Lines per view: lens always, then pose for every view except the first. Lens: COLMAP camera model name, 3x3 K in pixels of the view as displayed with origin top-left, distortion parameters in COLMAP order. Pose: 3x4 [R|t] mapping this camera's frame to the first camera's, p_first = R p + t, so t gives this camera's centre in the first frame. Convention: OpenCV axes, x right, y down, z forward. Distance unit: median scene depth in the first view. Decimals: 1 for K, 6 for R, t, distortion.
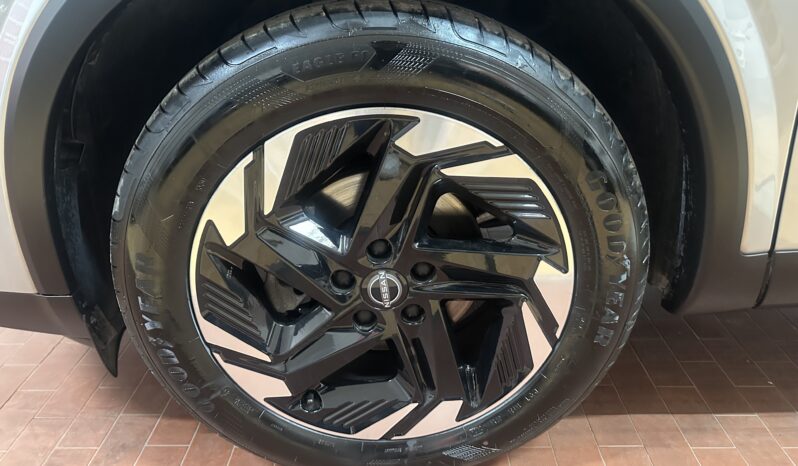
lens RADIAL K [[556.5, 0, 403.9], [0, 556.5, 228.9], [0, 0, 1]] dist [0.096324, -0.125199]
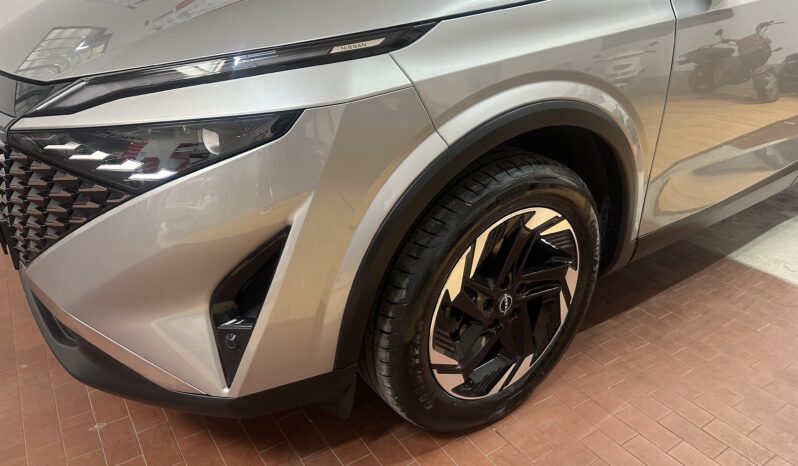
lens RADIAL K [[530.4, 0, 400.5], [0, 530.4, 236.9], [0, 0, 1]] dist [0.052356, -0.105055]
pose [[0.834482, -0.209392, 0.509701, -1.169318], [0.222526, 0.974265, 0.035922, -0.243340], [-0.504106, 0.083445, 0.859601, -0.332859]]
